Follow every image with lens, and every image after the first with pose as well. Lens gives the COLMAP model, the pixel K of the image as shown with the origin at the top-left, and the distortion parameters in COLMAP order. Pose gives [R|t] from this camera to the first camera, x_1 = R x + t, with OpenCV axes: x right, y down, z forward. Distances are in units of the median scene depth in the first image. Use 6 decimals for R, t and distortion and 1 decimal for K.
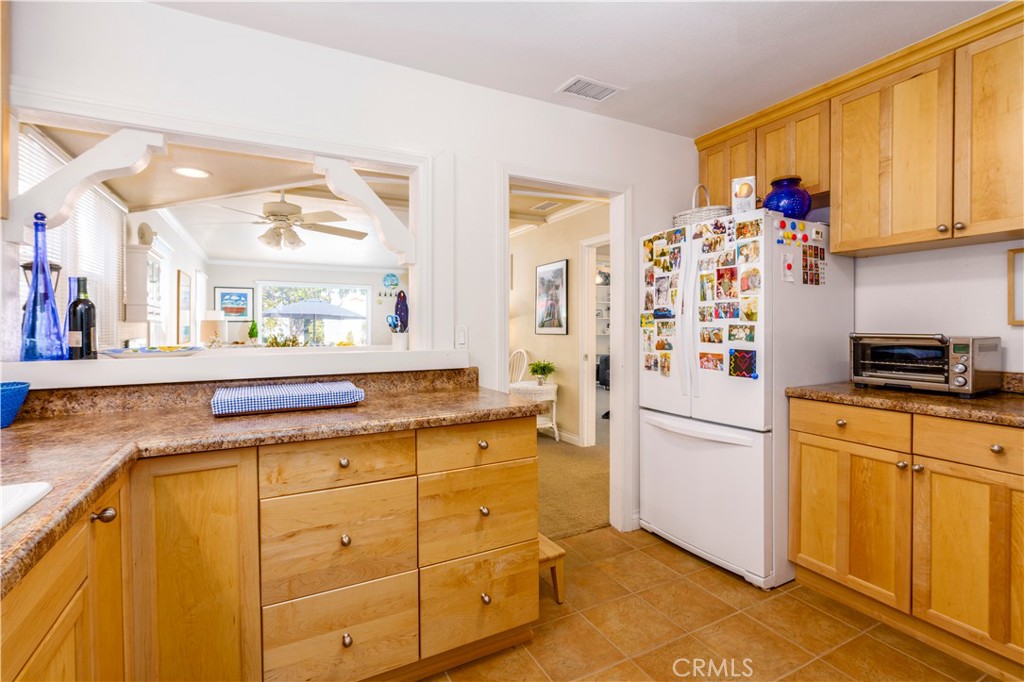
lens RADIAL K [[469.7, 0, 510.1], [0, 469.7, 332.9], [0, 0, 1]] dist [-0.002762, 0.000355]
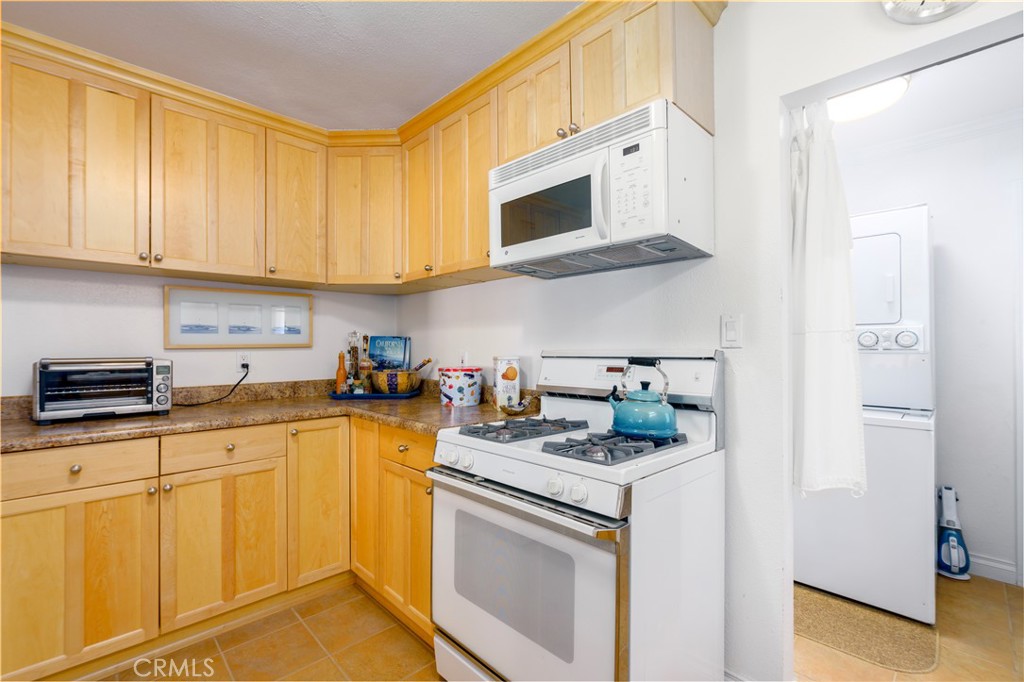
lens RADIAL K [[469.7, 0, 510.0], [0, 469.7, 343.8], [0, 0, 1]] dist [-0.002762, 0.000355]
pose [[-0.311640, 0.007356, 0.950172, -0.328419], [0.016938, 0.999854, -0.002185, -0.011915], [-0.950049, 0.015413, -0.311719, 0.561937]]
